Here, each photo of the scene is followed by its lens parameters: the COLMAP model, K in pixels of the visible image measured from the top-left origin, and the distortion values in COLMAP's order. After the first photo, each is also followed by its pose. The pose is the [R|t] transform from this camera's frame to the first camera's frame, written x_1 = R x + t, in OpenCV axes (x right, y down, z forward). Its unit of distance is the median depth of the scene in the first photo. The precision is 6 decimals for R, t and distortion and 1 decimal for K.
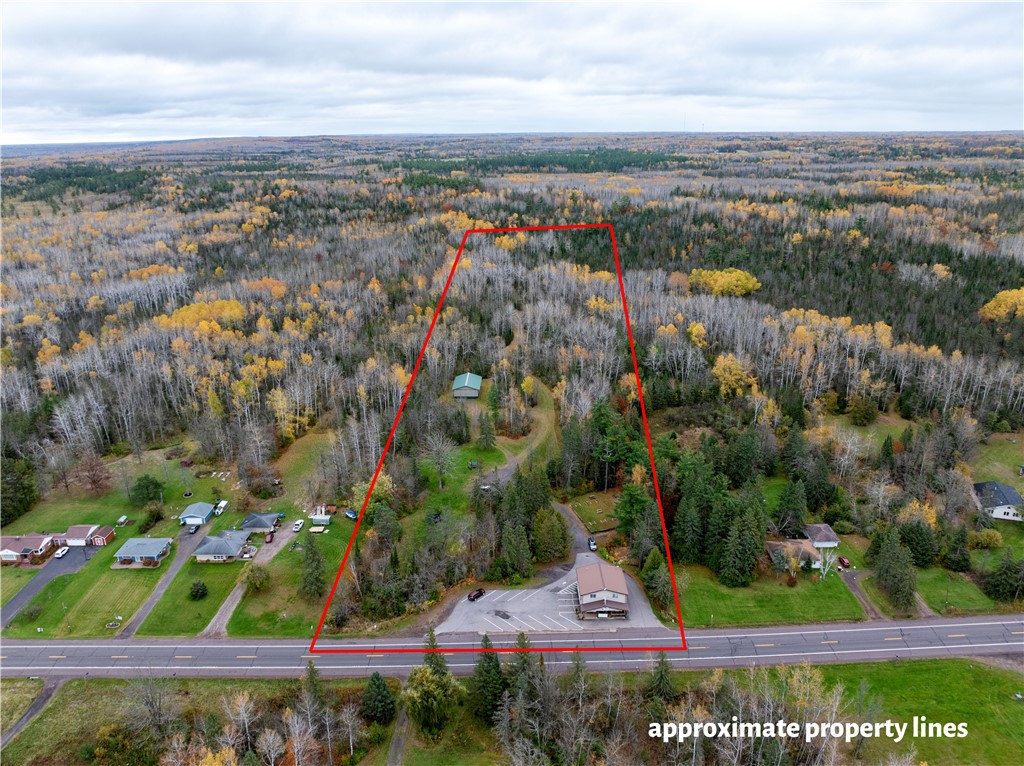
lens RADIAL K [[720.9, 0, 512.3], [0, 720.9, 383.5], [0, 0, 1]] dist [-0.008759, 0.015087]
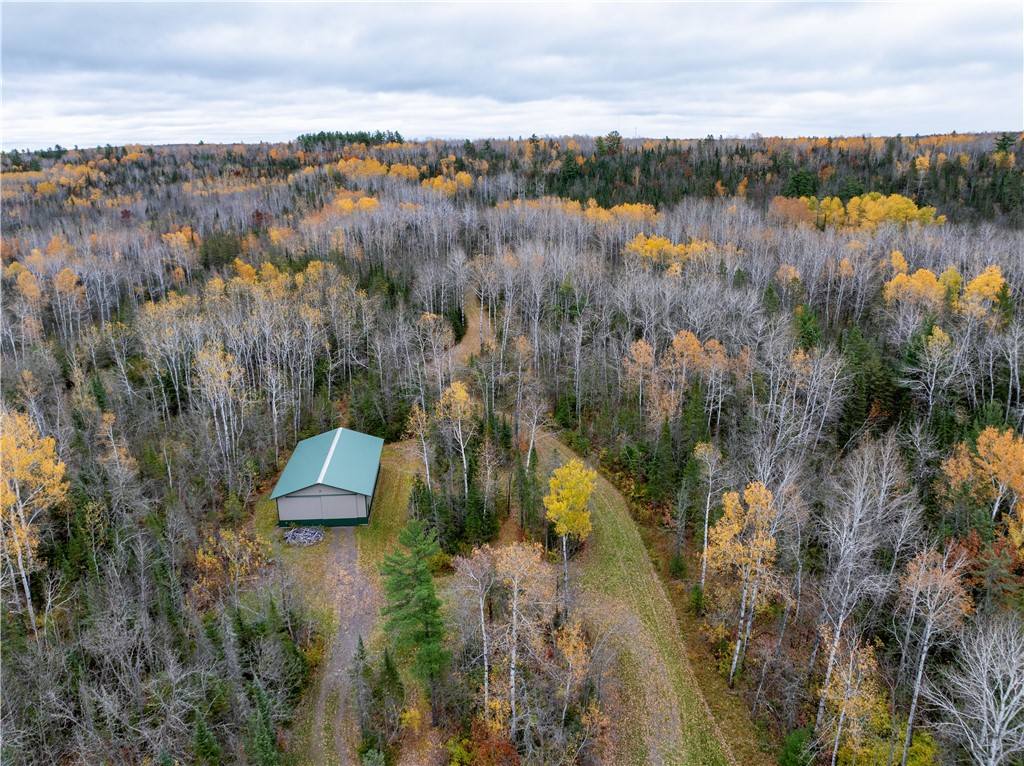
lens RADIAL K [[720.9, 0, 512.9], [0, 720.9, 382.3], [0, 0, 1]] dist [-0.008759, 0.015087]
pose [[0.995218, -0.026898, 0.093902, -0.012280], [0.028827, 0.999399, -0.019248, -0.022460], [-0.093328, 0.021862, 0.995395, 0.571270]]
